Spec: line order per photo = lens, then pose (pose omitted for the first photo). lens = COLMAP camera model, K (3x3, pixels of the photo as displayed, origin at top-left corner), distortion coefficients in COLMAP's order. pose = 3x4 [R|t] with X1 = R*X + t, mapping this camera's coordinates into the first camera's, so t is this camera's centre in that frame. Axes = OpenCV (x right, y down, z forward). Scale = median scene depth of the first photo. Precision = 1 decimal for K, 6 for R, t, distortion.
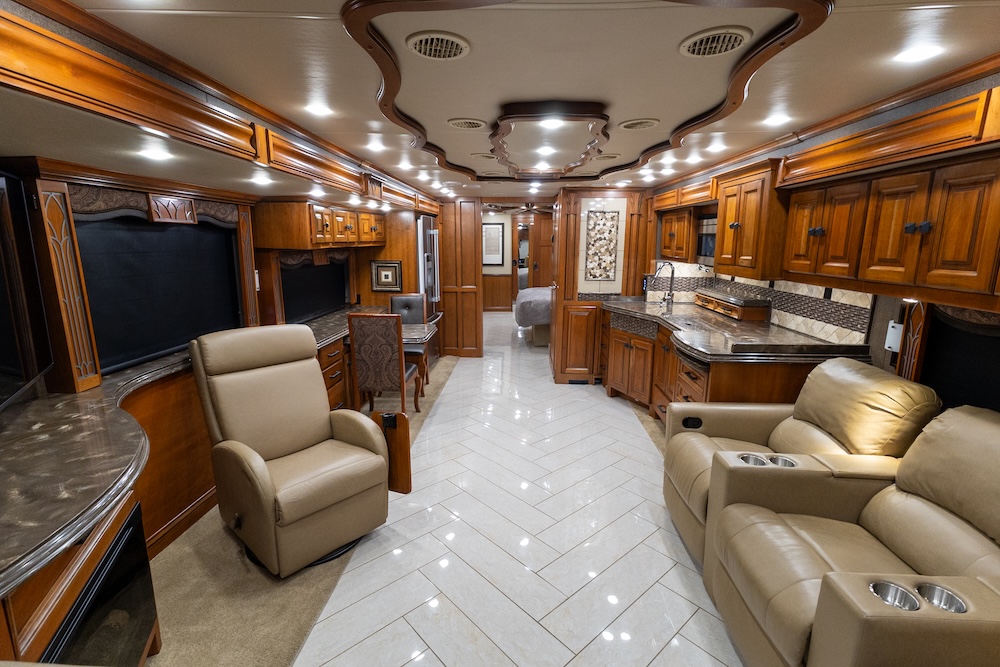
lens RADIAL K [[461.3, 0, 495.4], [0, 461.3, 333.8], [0, 0, 1]] dist [0.023024, -0.001112]
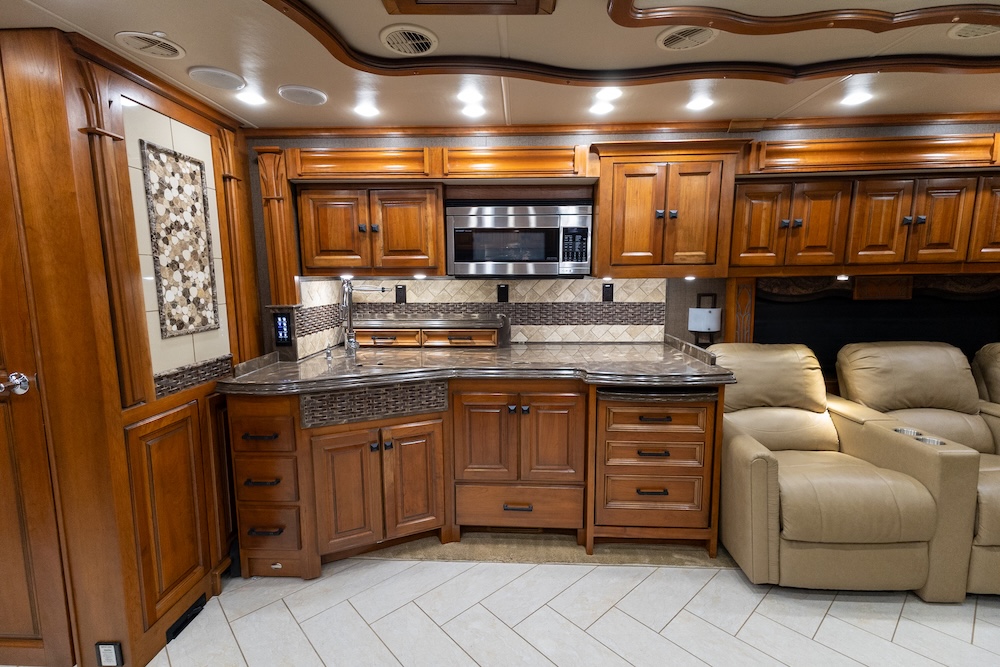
lens RADIAL K [[461.3, 0, 495.4], [0, 461.3, 333.8], [0, 0, 1]] dist [0.023024, -0.001112]
pose [[-0.011337, -0.133147, 0.991031, -0.297848], [0.209025, 0.968884, 0.132563, -0.205230], [-0.977845, 0.208653, 0.016847, 1.345533]]
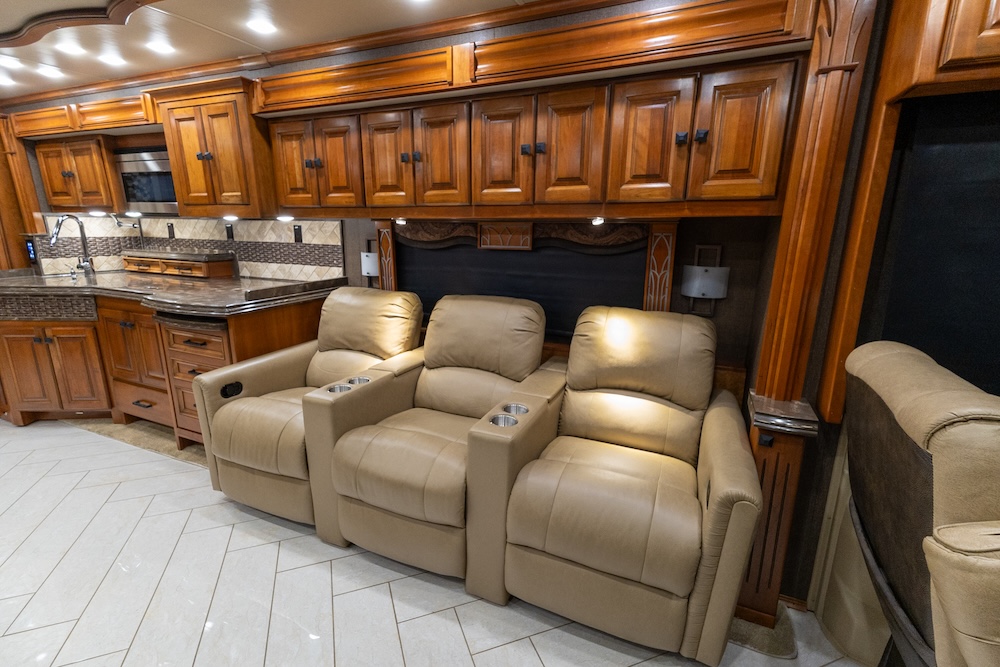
lens RADIAL K [[461.3, 0, 495.4], [0, 461.3, 333.8], [0, 0, 1]] dist [0.023024, -0.001112]
pose [[0.362387, -0.215738, 0.906716, -0.141406], [0.180880, 0.970625, 0.158652, 0.045237], [-0.914308, 0.106514, 0.390764, 0.217841]]
